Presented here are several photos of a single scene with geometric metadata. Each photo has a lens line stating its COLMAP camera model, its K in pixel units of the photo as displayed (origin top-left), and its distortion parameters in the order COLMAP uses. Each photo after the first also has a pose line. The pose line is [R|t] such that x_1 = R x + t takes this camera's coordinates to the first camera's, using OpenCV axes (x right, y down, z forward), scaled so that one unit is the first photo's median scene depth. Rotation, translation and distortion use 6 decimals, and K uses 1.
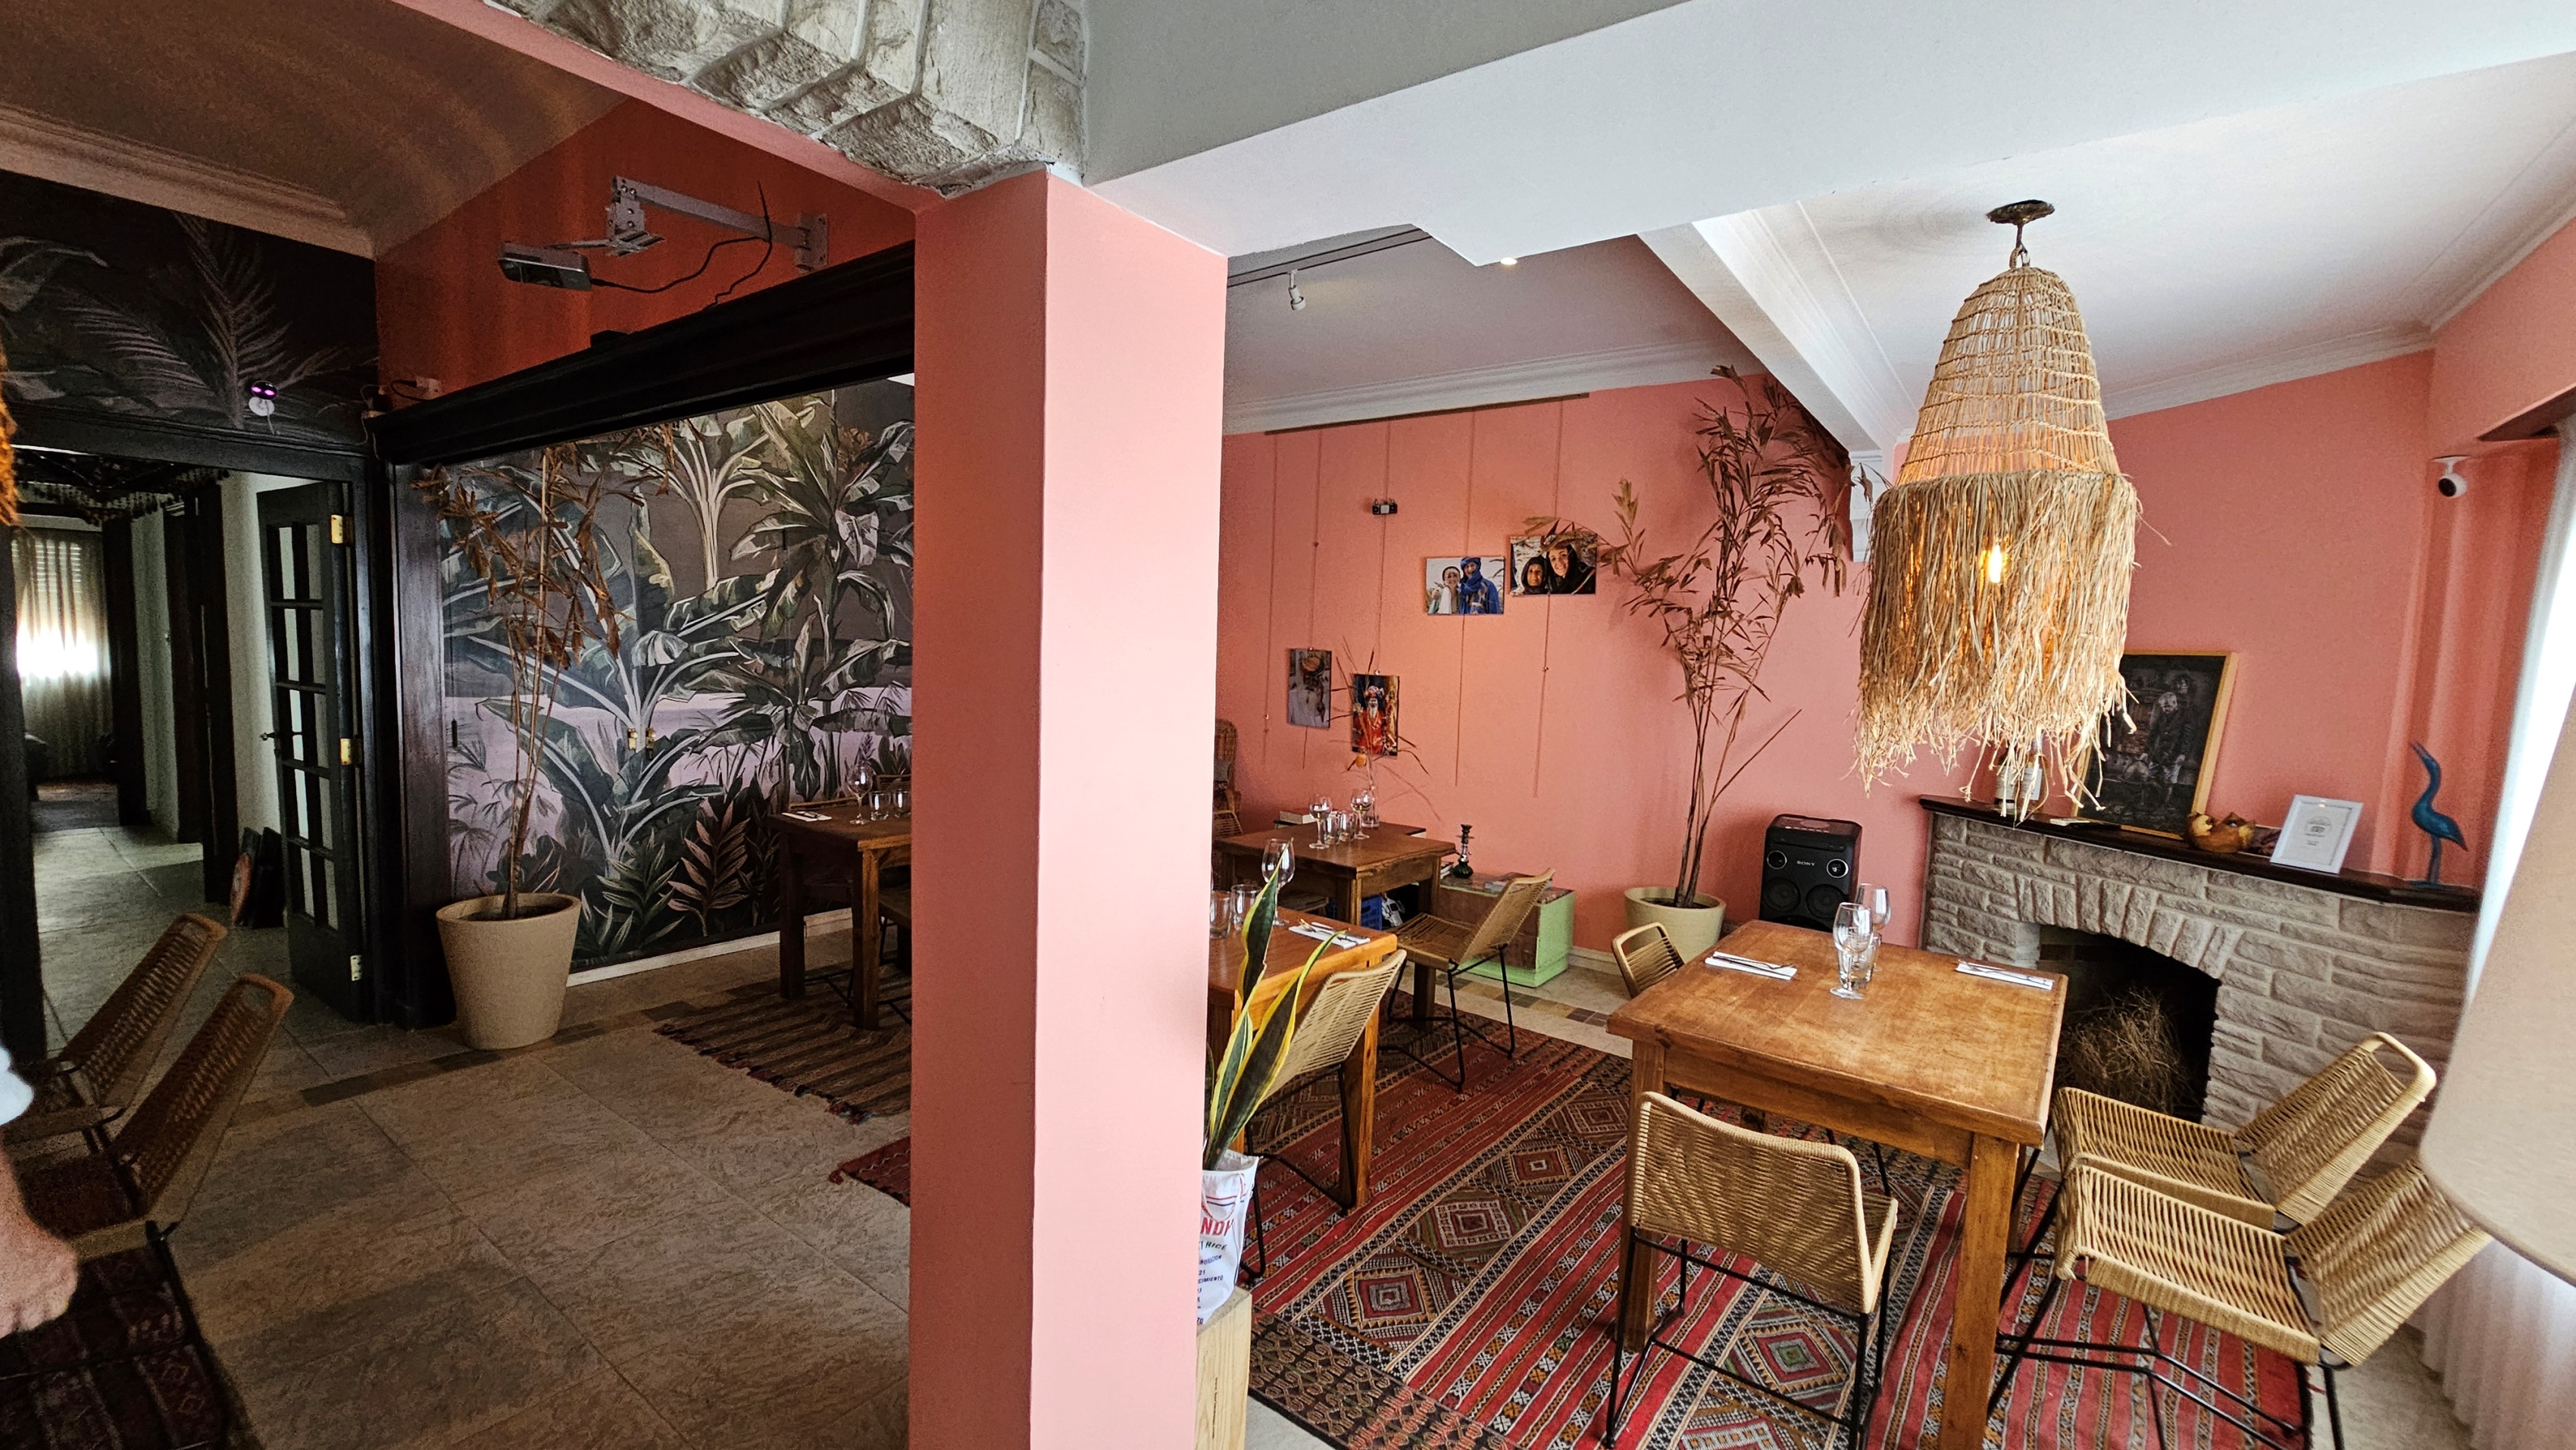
lens RADIAL K [[1056.8, 0, 1281.2], [0, 1056.8, 729.4], [0, 0, 1]] dist [-0.000638, 0.000761]
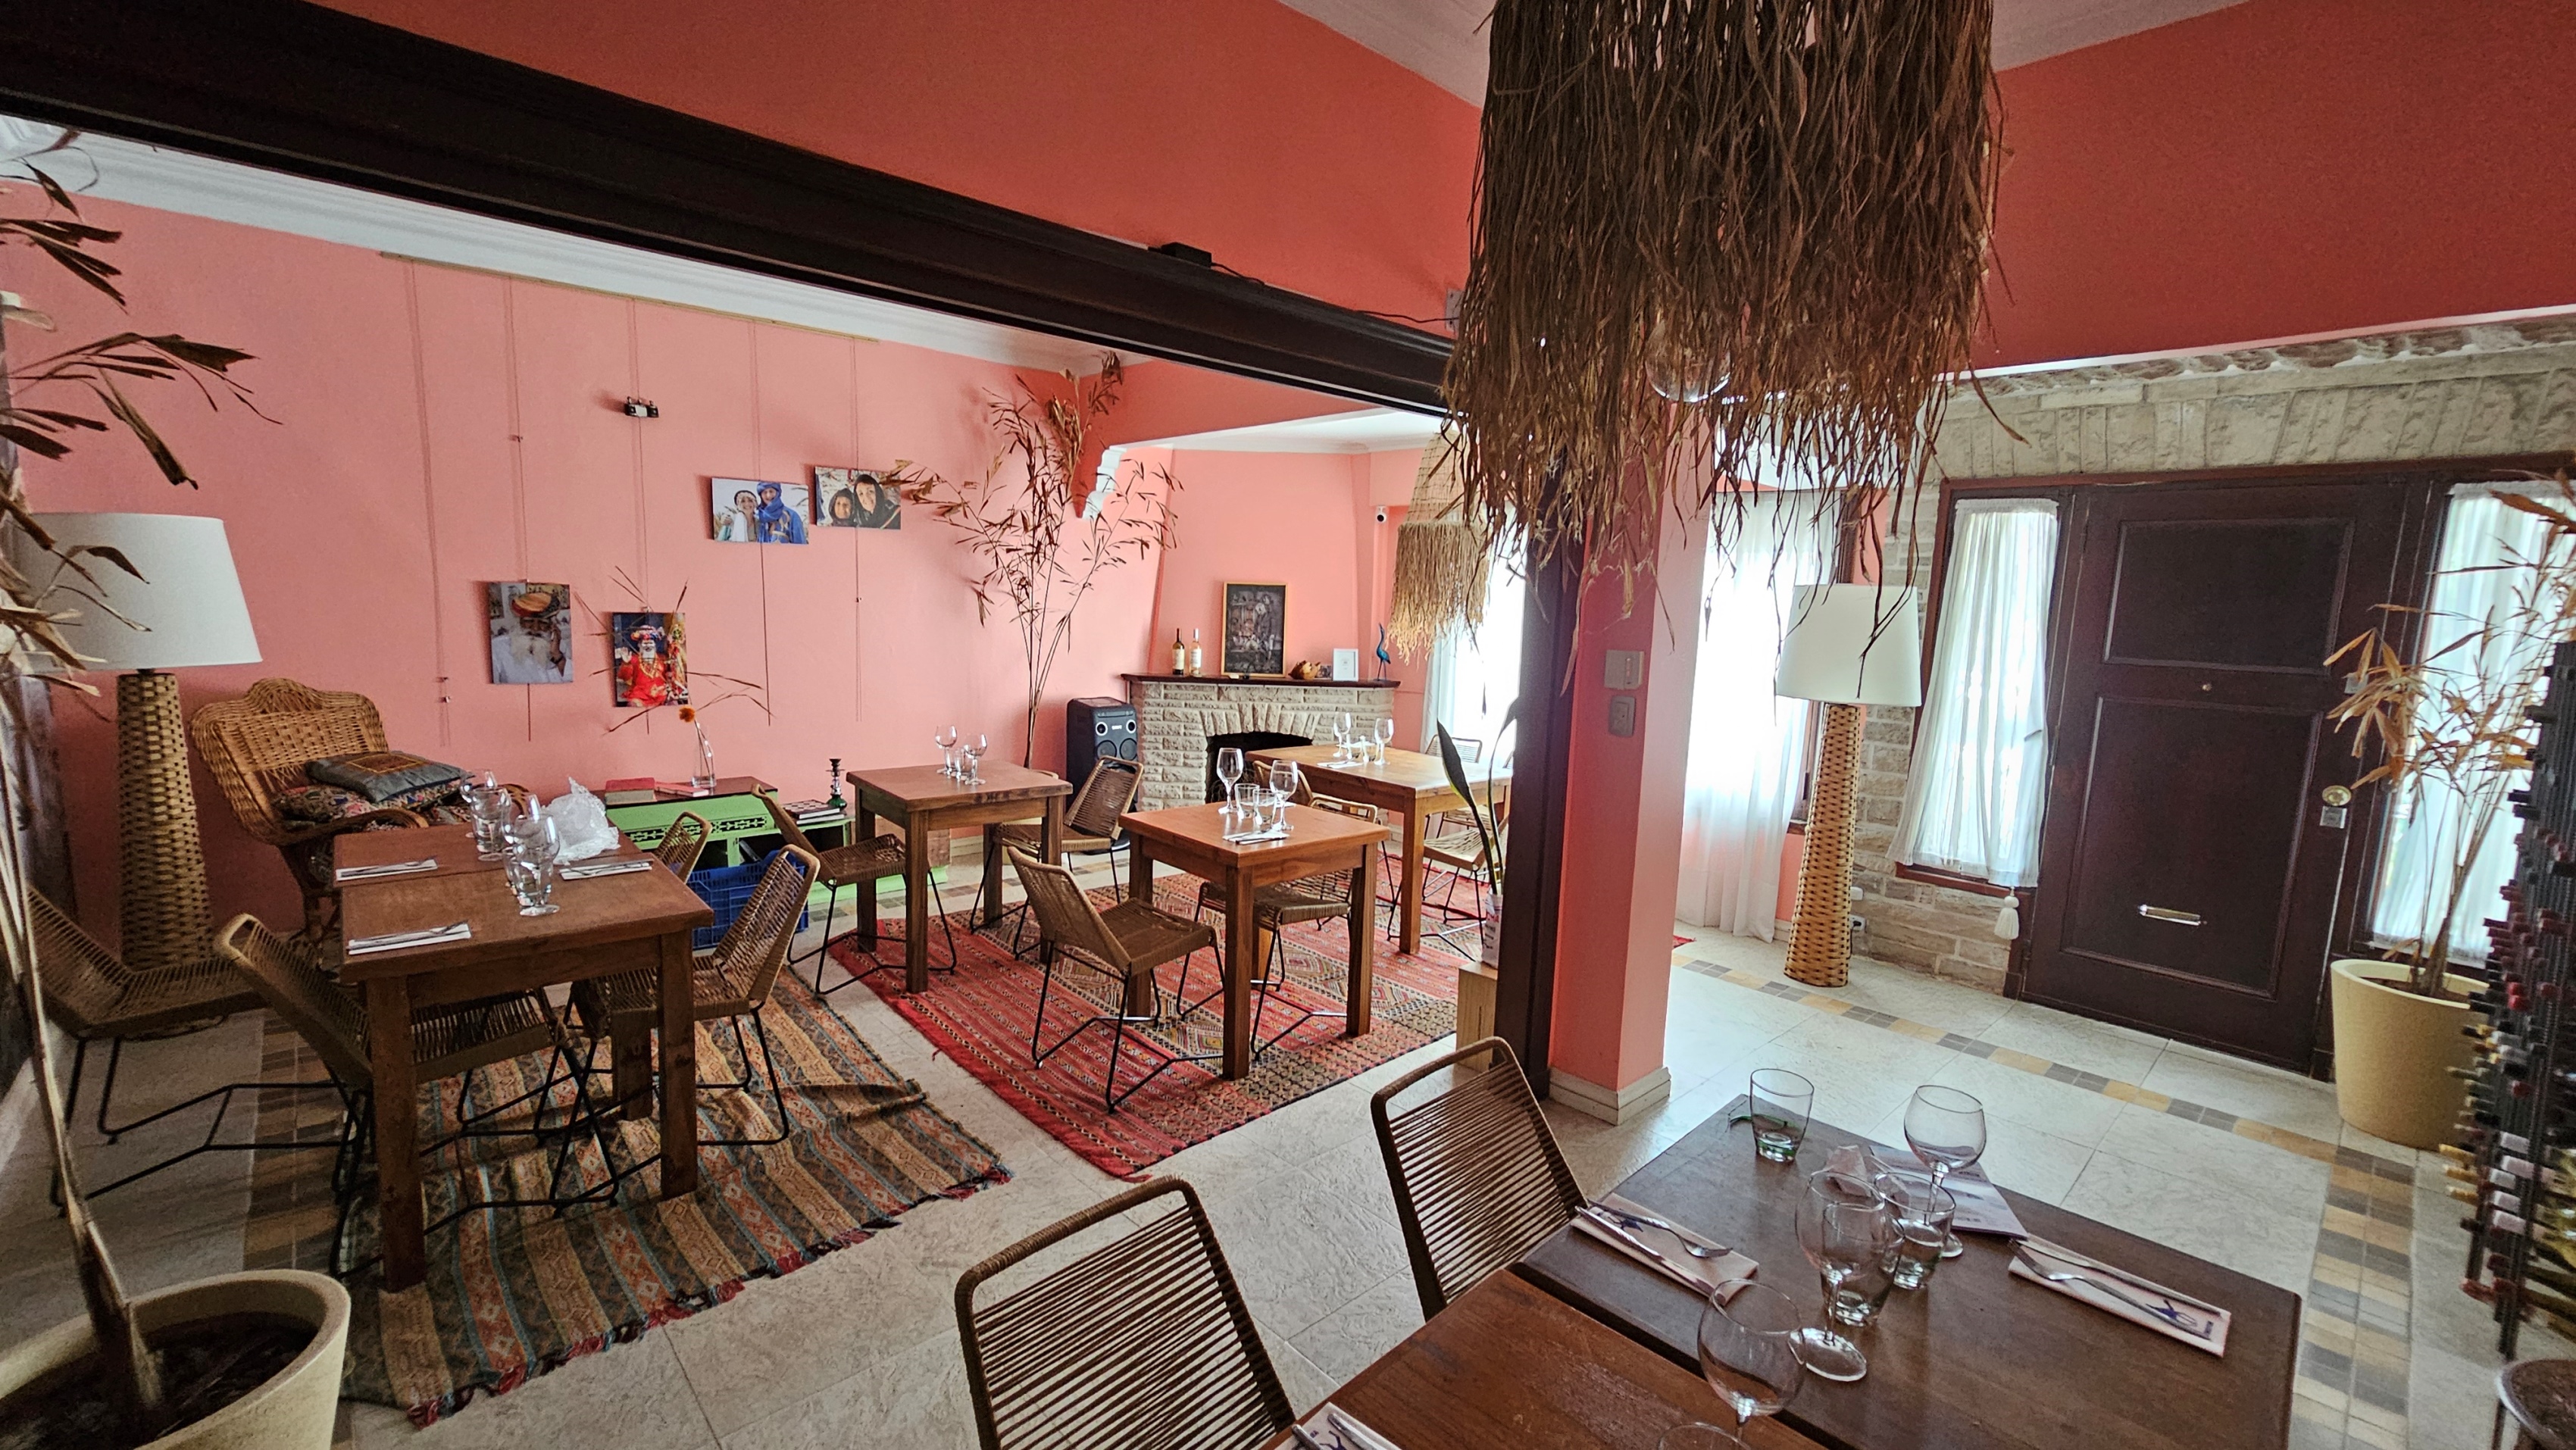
lens RADIAL K [[1056.8, 0, 1283.1], [0, 1056.8, 738.3], [0, 0, 1]] dist [-0.000638, 0.000761]
pose [[0.183487, -0.167505, 0.968646, -0.751063], [0.055249, 0.985575, 0.159966, -0.068435], [-0.981468, 0.024165, 0.190094, 0.404611]]
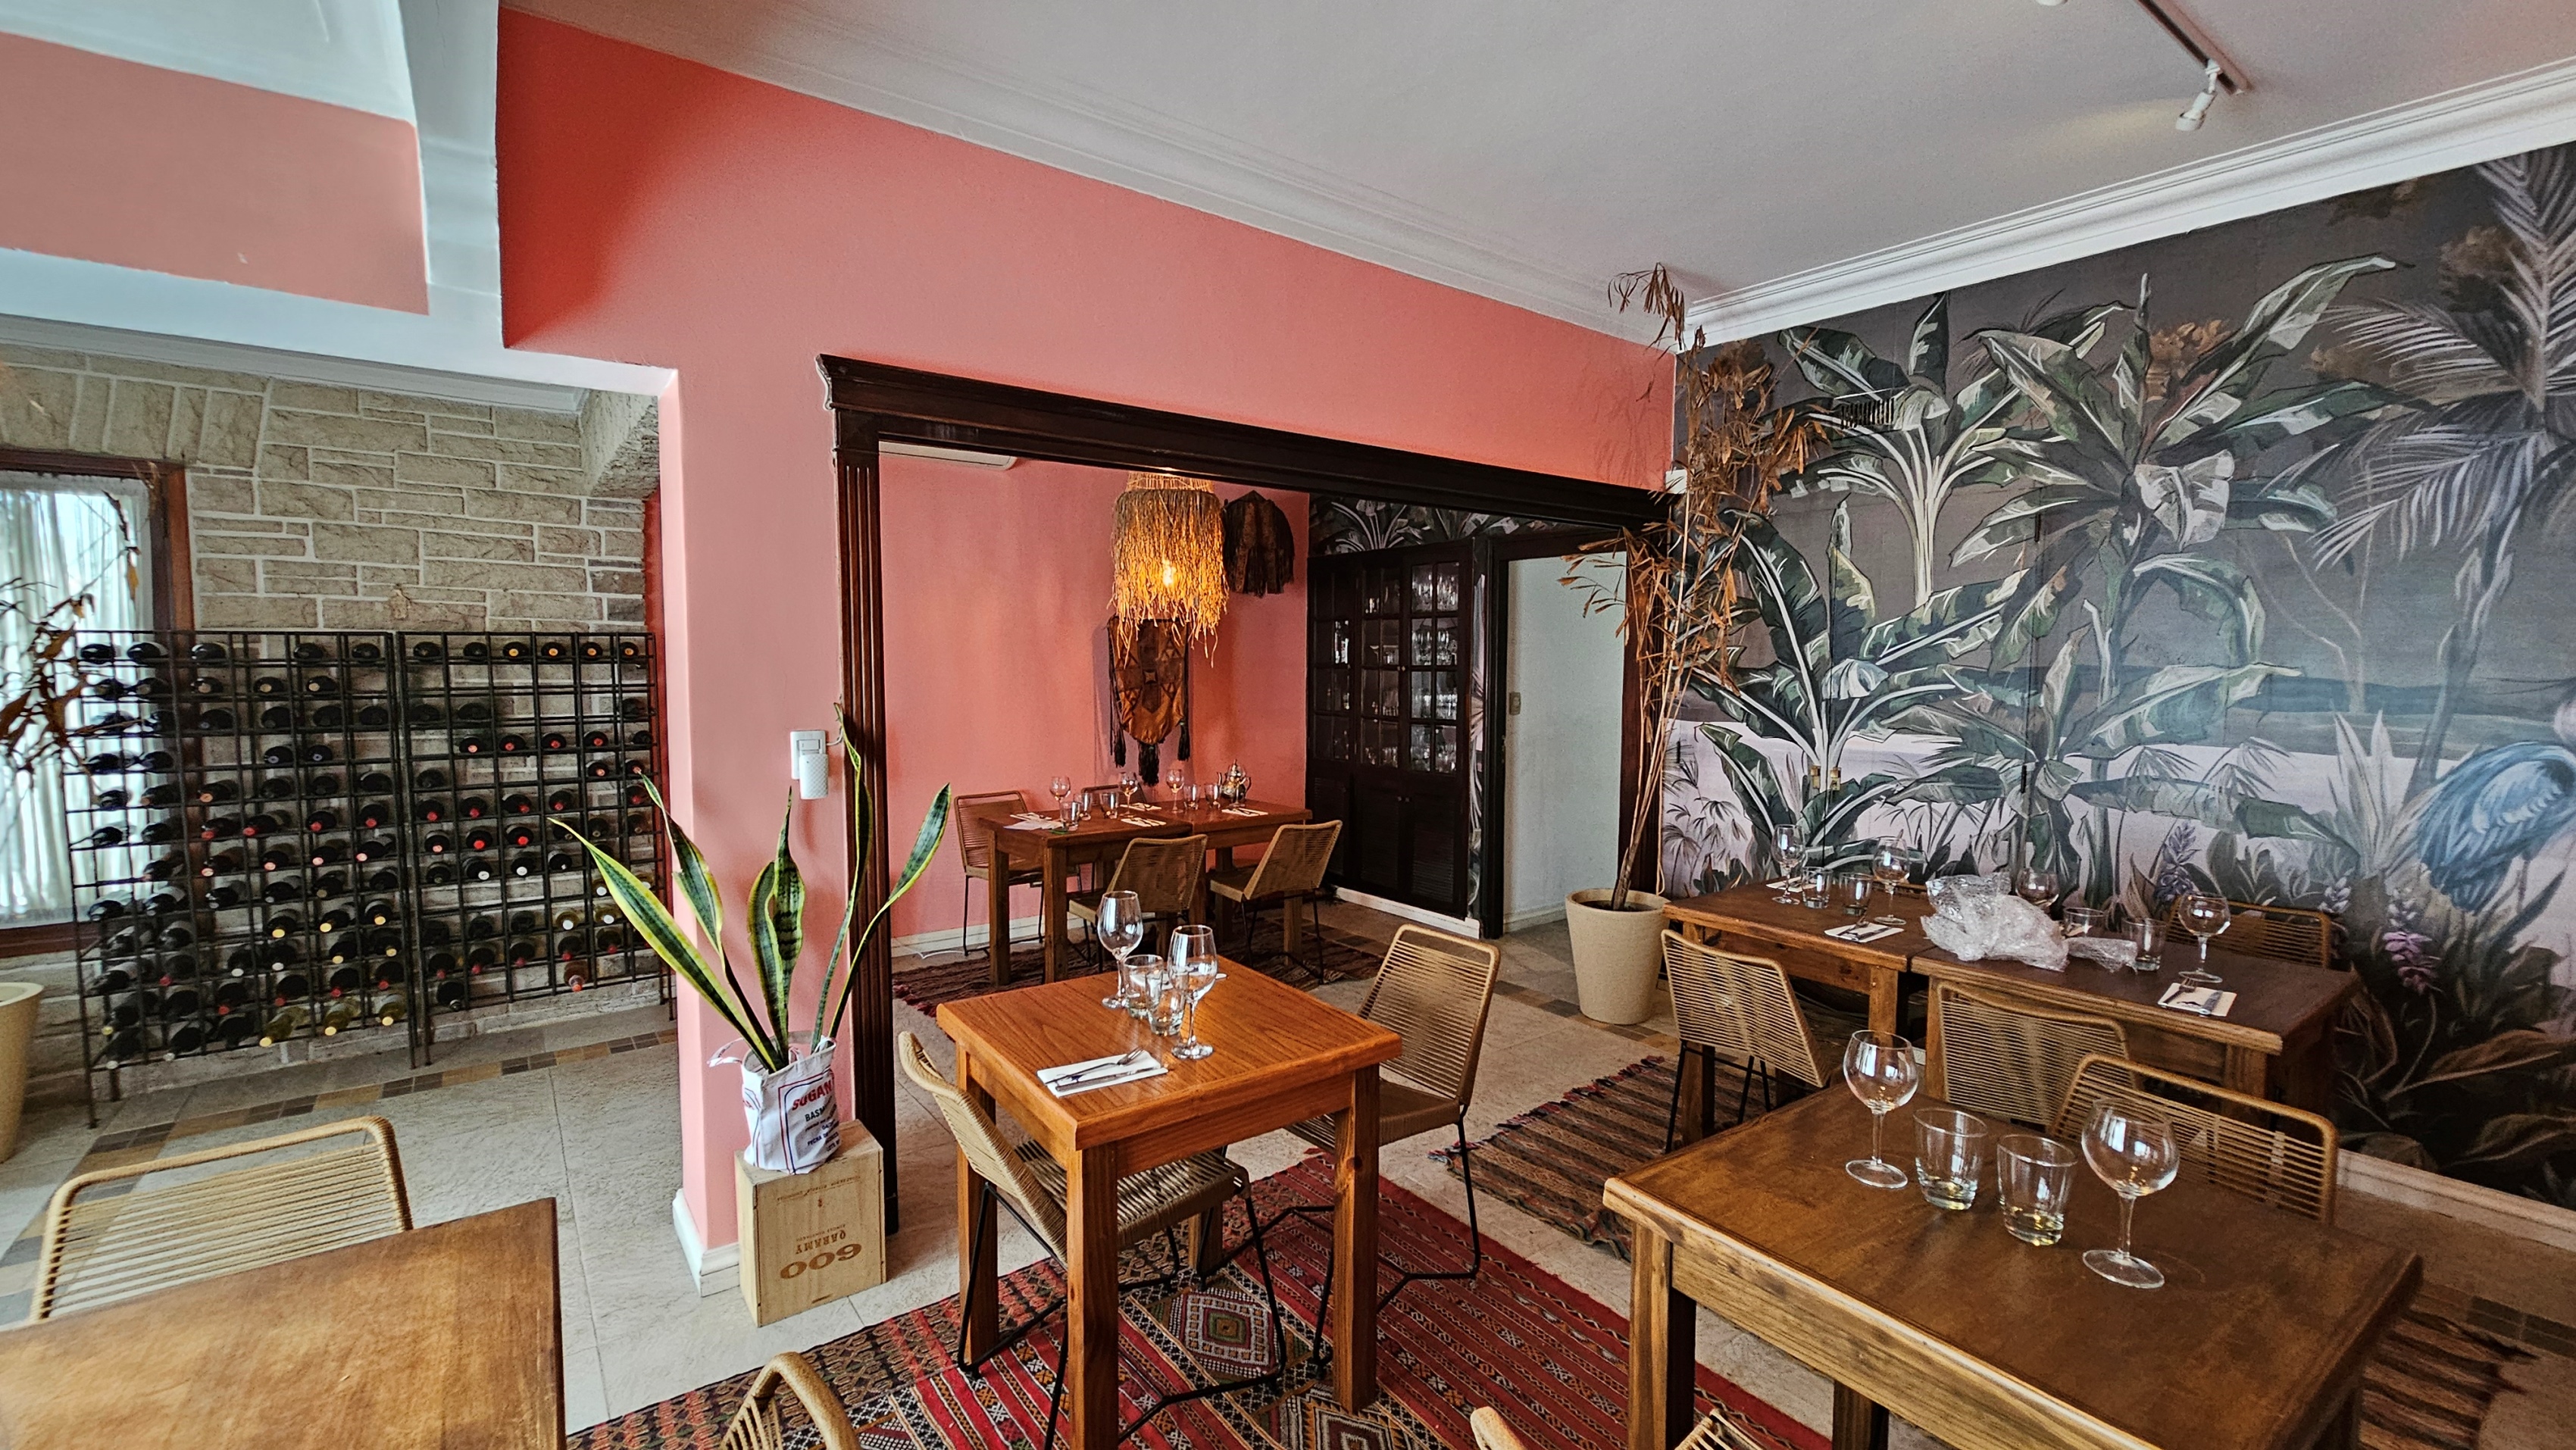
lens RADIAL K [[1056.8, 0, 1275.9], [0, 1056.8, 731.2], [0, 0, 1]] dist [-0.000638, 0.000761]
pose [[-0.286839, 0.030163, -0.957504, 0.363470], [-0.094678, 0.993718, 0.059667, -0.037027], [0.953289, 0.107770, -0.282181, 0.727774]]
